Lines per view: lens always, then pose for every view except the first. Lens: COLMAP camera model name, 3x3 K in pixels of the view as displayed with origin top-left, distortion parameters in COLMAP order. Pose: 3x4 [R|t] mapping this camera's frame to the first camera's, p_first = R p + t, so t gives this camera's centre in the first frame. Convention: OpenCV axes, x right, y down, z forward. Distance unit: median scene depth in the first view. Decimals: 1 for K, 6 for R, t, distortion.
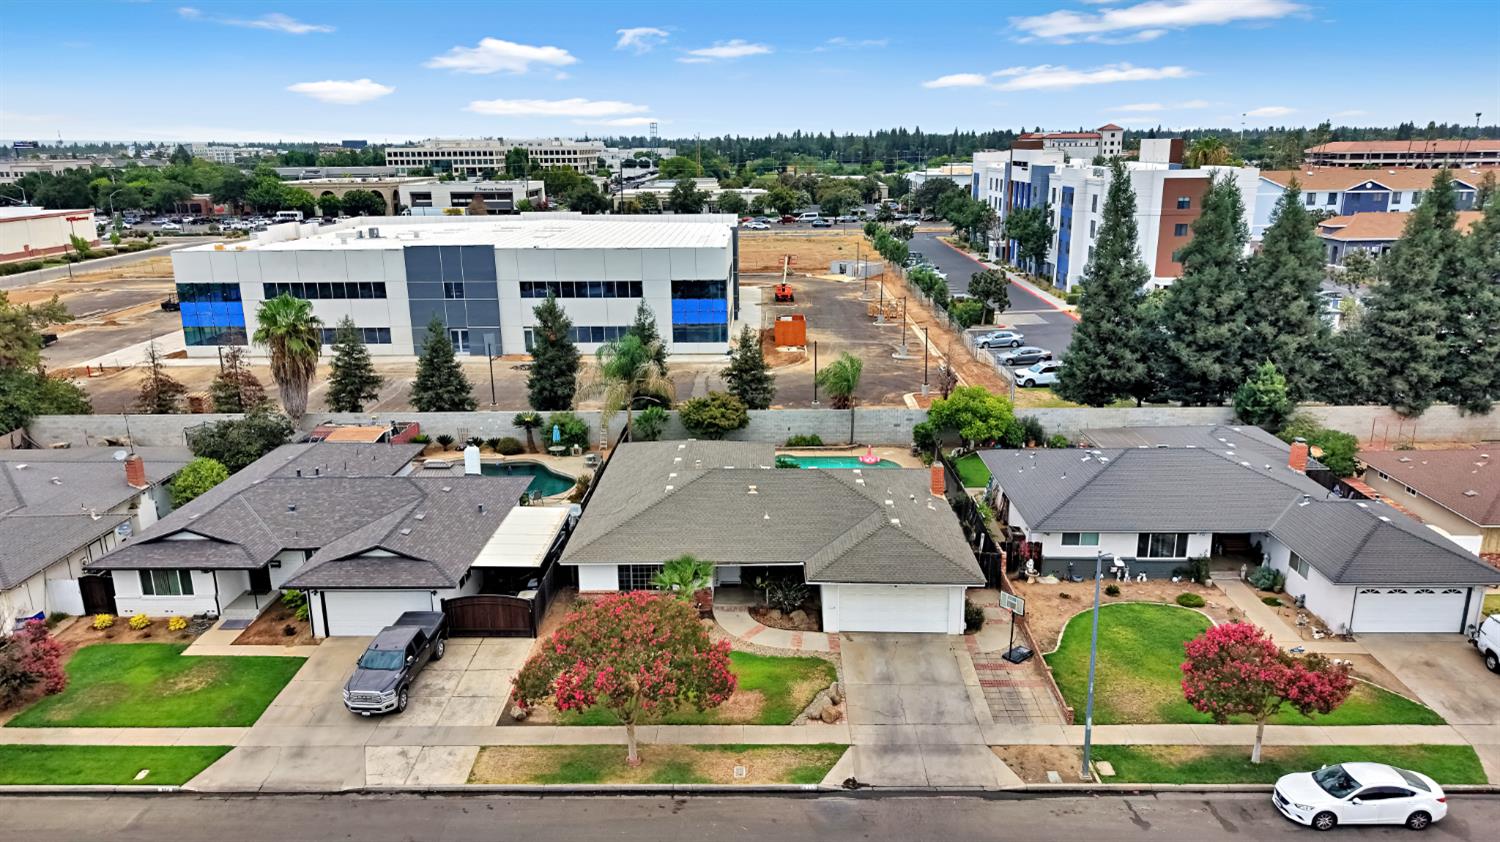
lens RADIAL K [[1019.9, 0, 746.5], [0, 1019.9, 420.2], [0, 0, 1]] dist [0.013674, -0.001960]
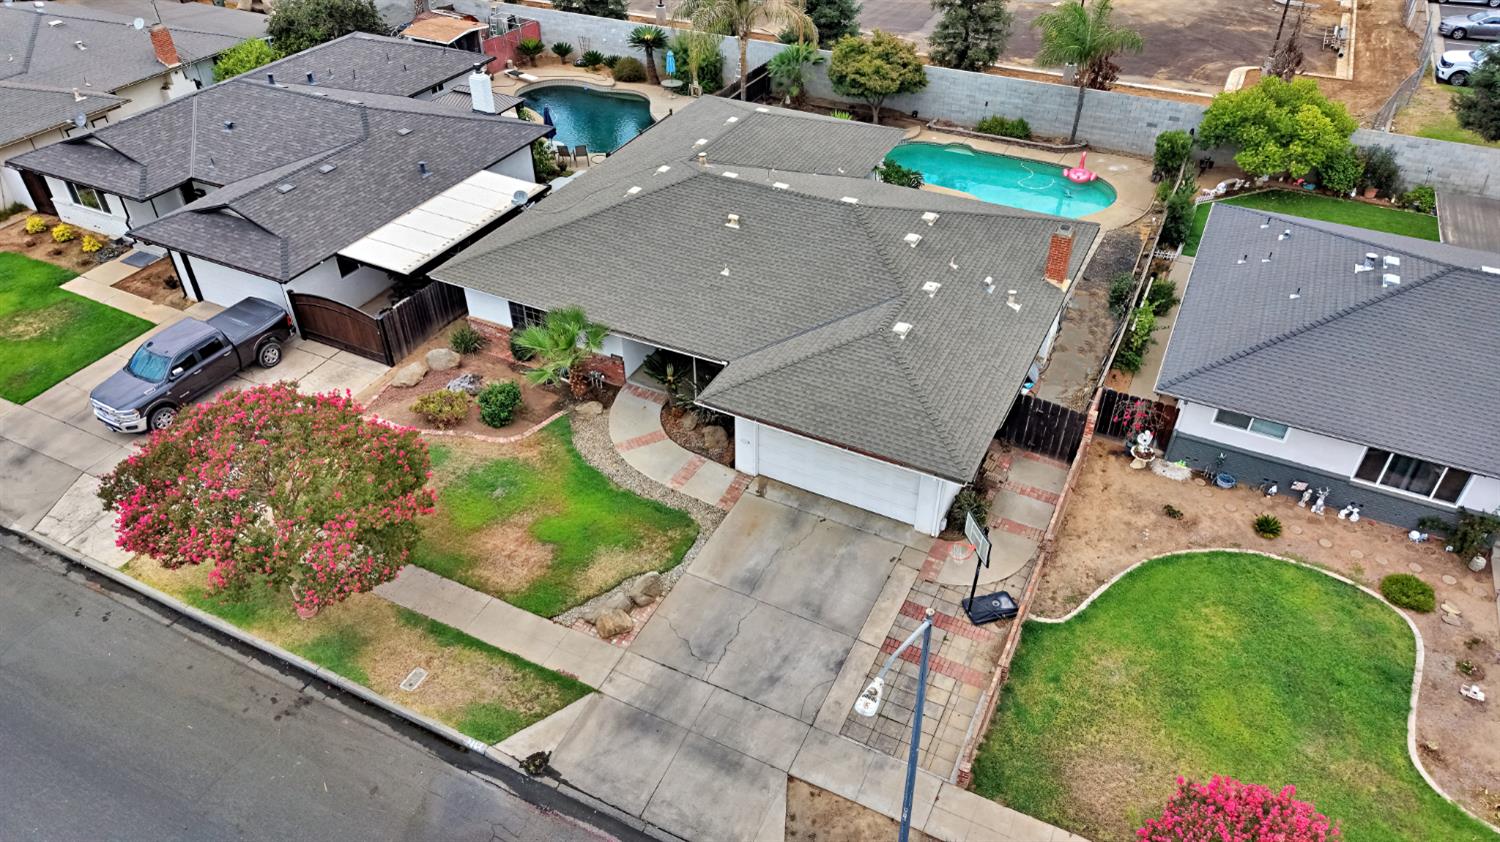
lens RADIAL K [[1007.1, 0, 750.0], [0, 1007.1, 421.0], [0, 0, 1]] dist [0.032015, -0.034812]
pose [[0.903442, 0.265940, -0.336257, 0.264485], [-0.119145, 0.909197, 0.398955, -0.071990], [0.411823, -0.320370, 0.853092, 0.414077]]
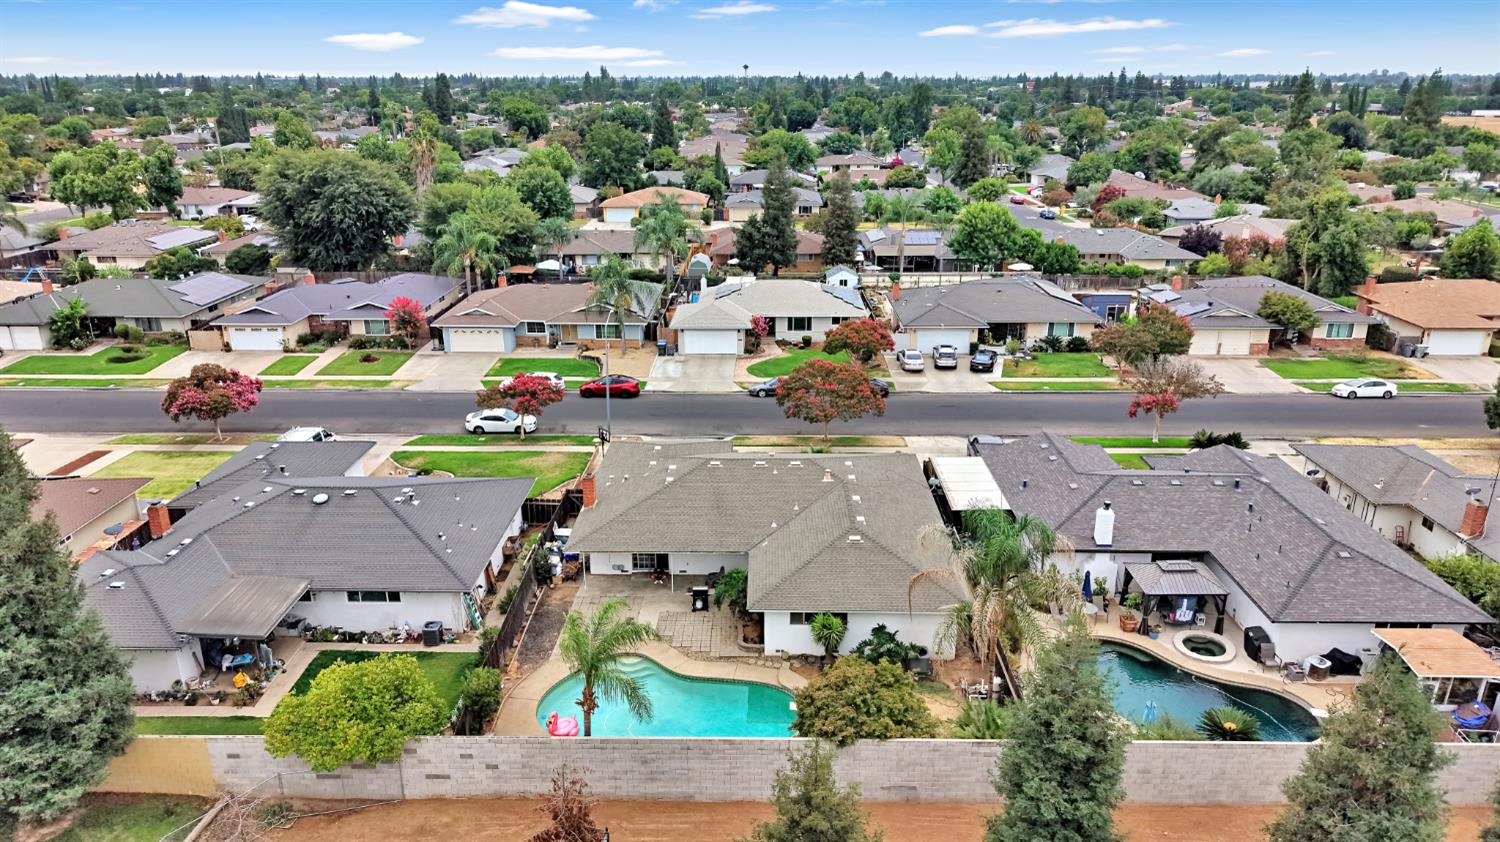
lens RADIAL K [[986.0, 0, 750.0], [0, 986.0, 421.0], [0, 0, 1]] dist [0.108749, -0.259552]
pose [[-0.999921, 0.010924, -0.006201, 0.037992], [0.005477, 0.823419, 0.567408, -0.585089], [0.011304, 0.567329, -0.823414, 1.873477]]
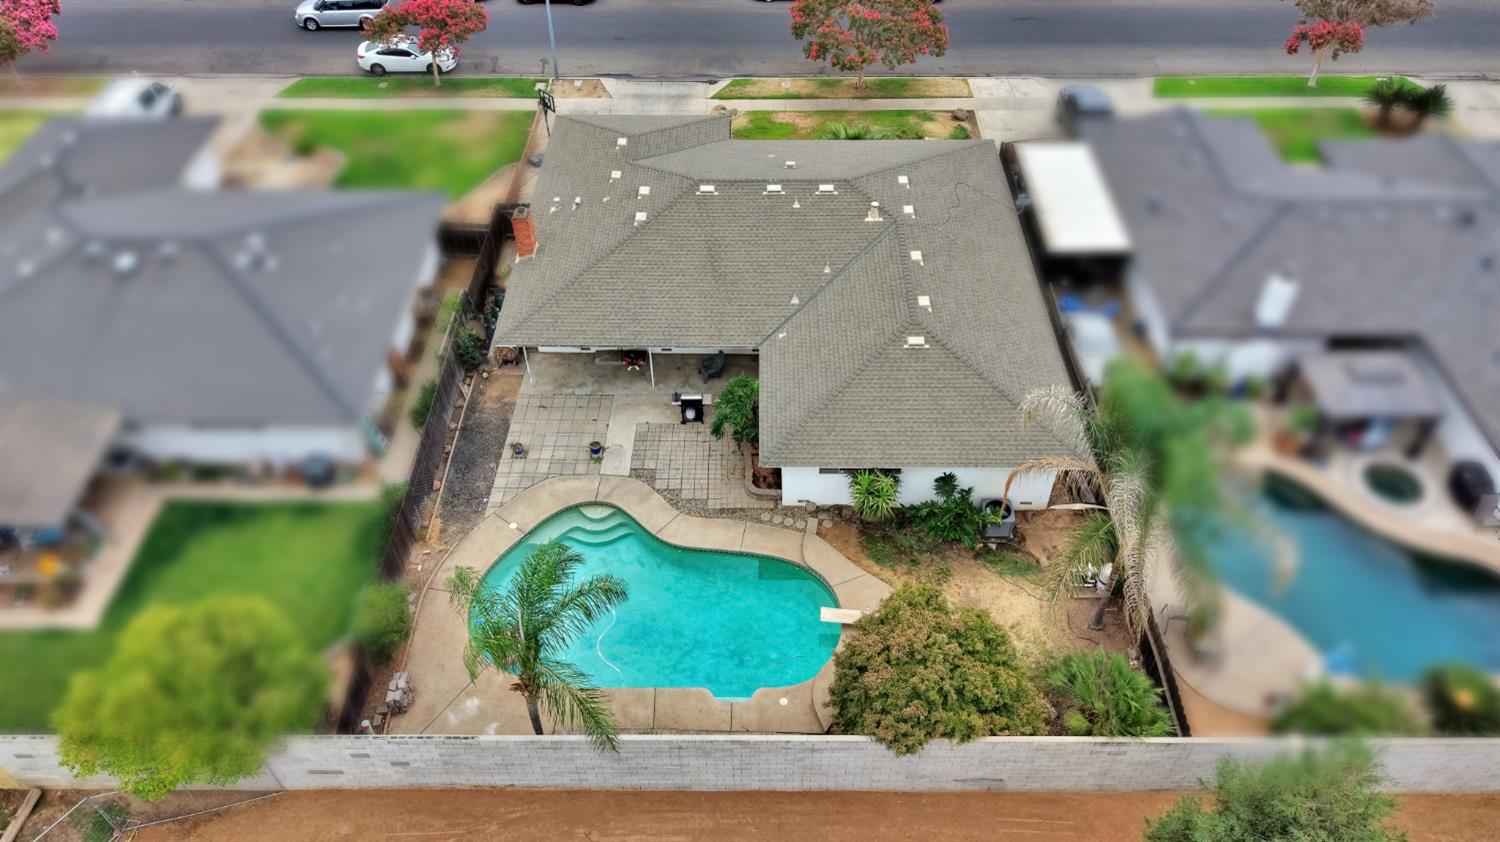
lens RADIAL K [[1007.1, 0, 750.0], [0, 1007.1, 421.0], [0, 0, 1]] dist [0.032015, -0.034812]
pose [[-0.999800, 0.019449, -0.004760, 0.044910], [0.005293, 0.485975, 0.873957, -0.505047], [0.019311, 0.873756, -0.485980, 1.533194]]
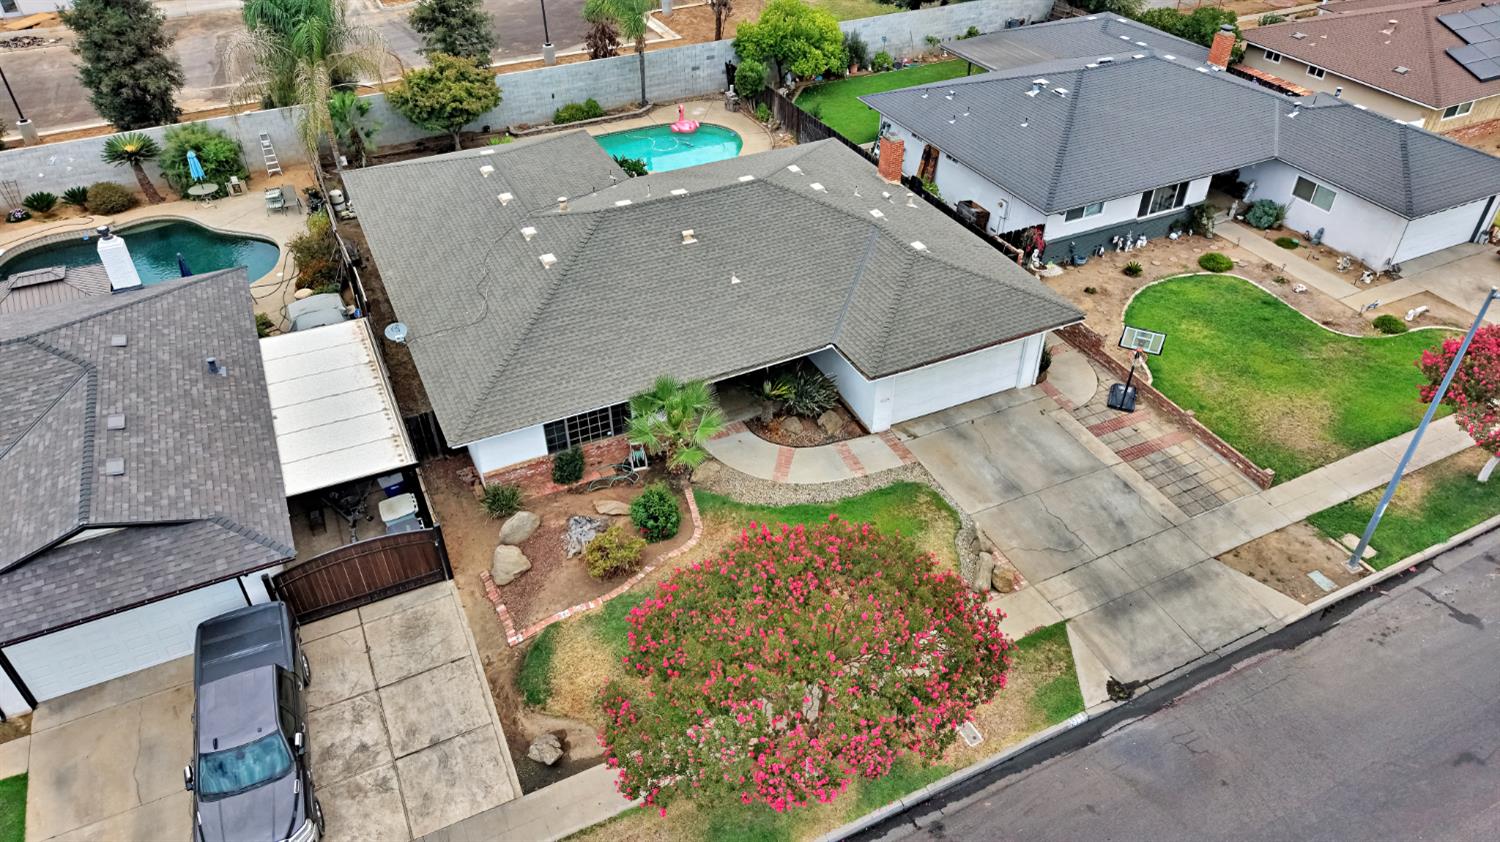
lens RADIAL K [[1007.1, 0, 750.0], [0, 1007.1, 421.0], [0, 0, 1]] dist [0.032015, -0.034812]
pose [[0.888873, -0.273036, 0.367907, -0.218827], [0.114836, 0.910163, 0.398014, -0.070126], [-0.443527, -0.311535, 0.840374, 0.423622]]
